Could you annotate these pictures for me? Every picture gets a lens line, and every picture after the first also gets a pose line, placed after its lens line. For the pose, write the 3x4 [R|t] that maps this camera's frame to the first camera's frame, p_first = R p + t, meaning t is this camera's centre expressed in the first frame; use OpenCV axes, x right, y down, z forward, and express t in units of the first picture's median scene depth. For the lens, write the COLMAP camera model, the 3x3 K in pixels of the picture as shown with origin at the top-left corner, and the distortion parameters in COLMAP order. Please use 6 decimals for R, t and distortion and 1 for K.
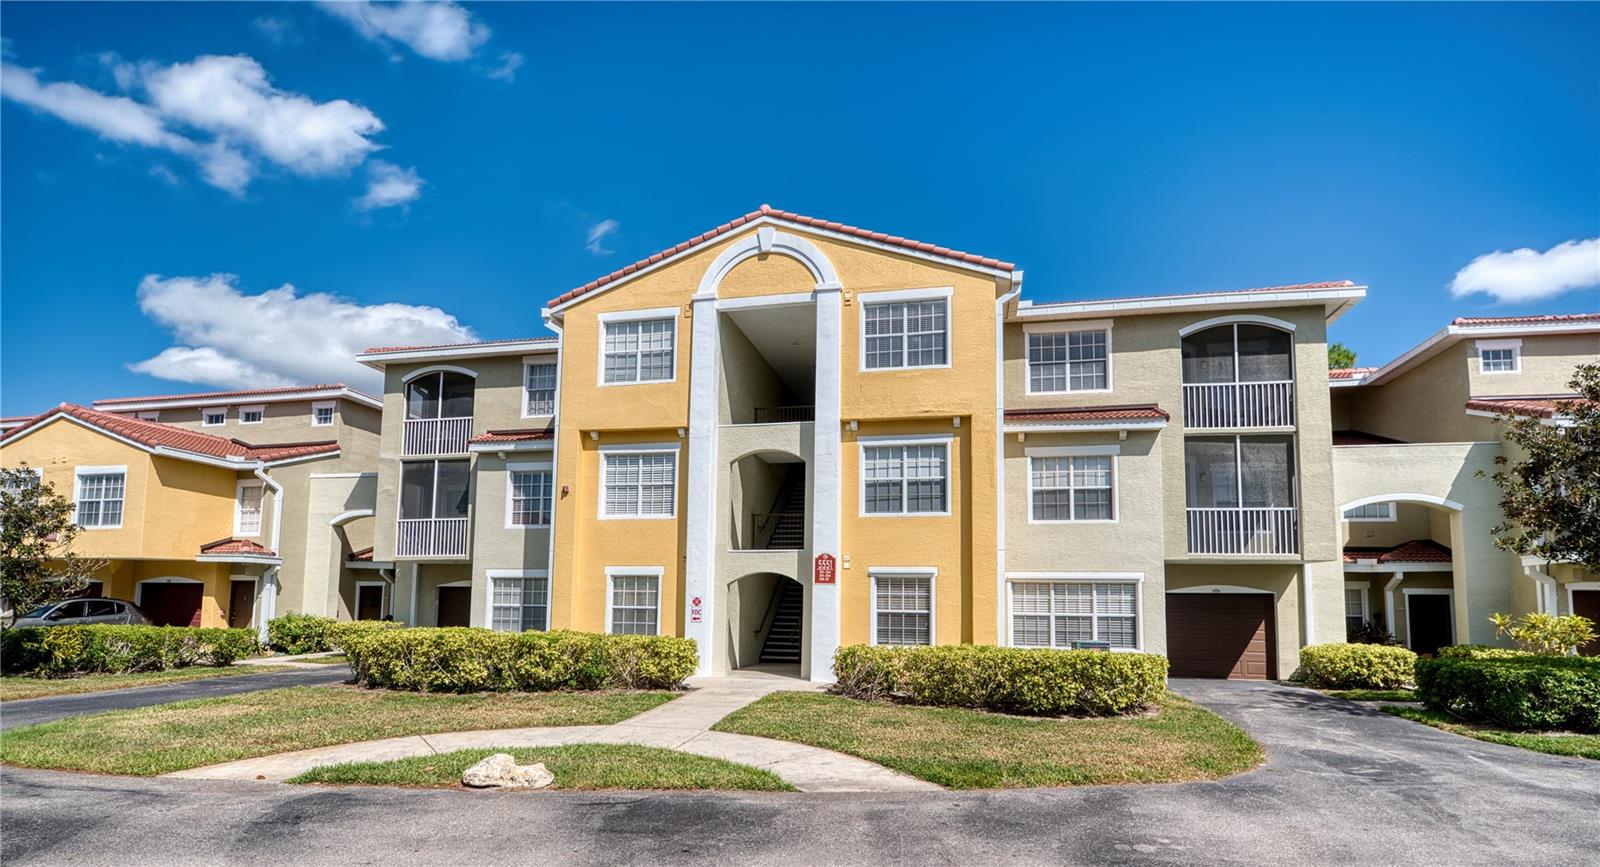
lens RADIAL K [[798.2, 0, 795.3], [0, 798.2, 550.3], [0, 0, 1]] dist [-0.003147, -0.005267]
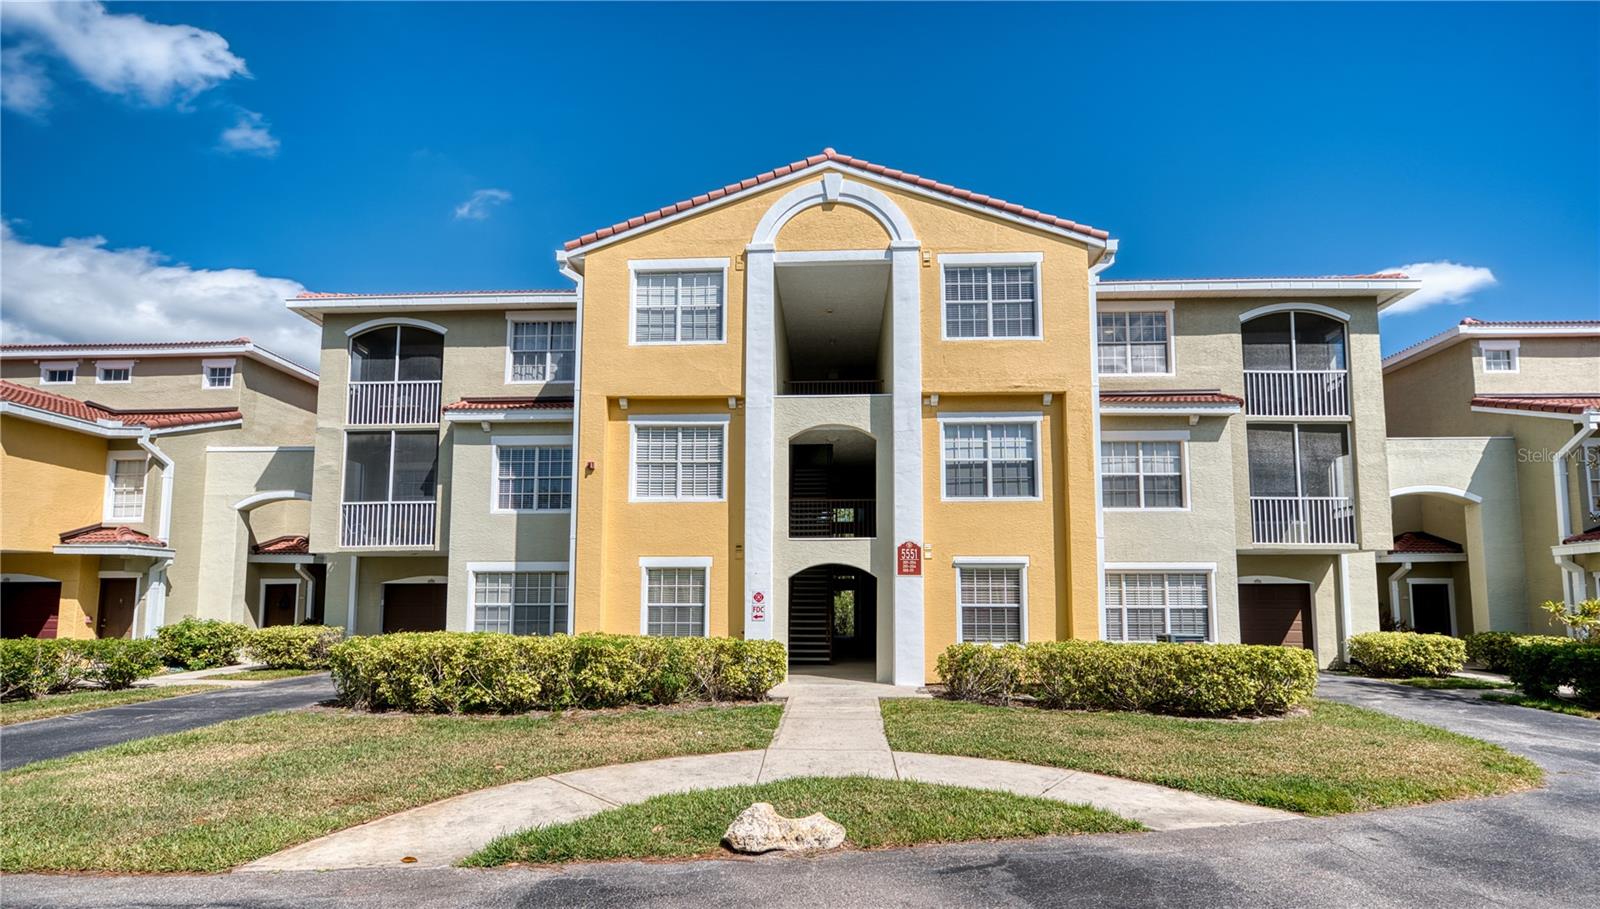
lens RADIAL K [[792.2, 0, 793.9], [0, 792.2, 548.2], [0, 0, 1]] dist [-0.001665, 0.003989]
pose [[0.984076, 0.001029, 0.177746, -0.233403], [-0.000703, 0.999998, -0.001898, 0.012473], [-0.177748, 0.001743, 0.984074, 0.142499]]
